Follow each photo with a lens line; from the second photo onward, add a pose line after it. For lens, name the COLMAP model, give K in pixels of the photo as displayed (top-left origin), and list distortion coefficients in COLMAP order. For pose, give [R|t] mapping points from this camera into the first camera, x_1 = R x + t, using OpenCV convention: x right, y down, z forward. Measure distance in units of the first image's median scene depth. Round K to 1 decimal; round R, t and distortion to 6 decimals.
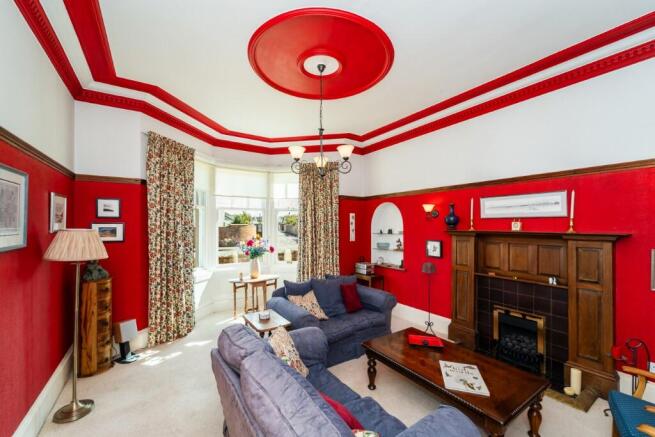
lens RADIAL K [[269.9, 0, 325.5], [0, 269.9, 219.9], [0, 0, 1]] dist [-0.010022, -0.000149]
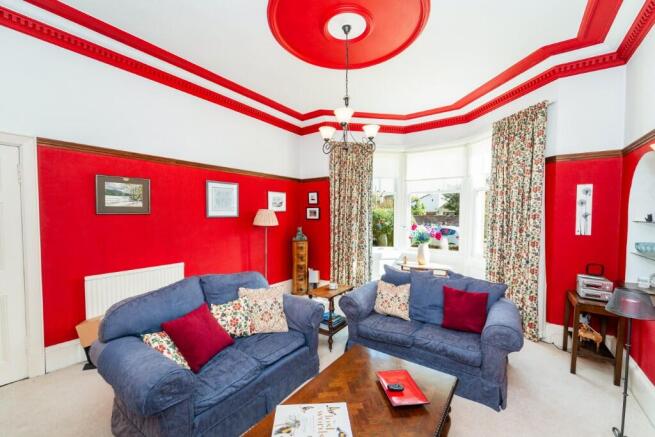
lens RADIAL K [[269.9, 0, 325.2], [0, 269.9, 221.7], [0, 0, 1]] dist [-0.010022, -0.000149]
pose [[0.337760, 0.025576, -0.940885, 0.658246], [0.011620, 0.999441, 0.031339, 0.043053], [0.941160, -0.021518, 0.337275, 0.486200]]
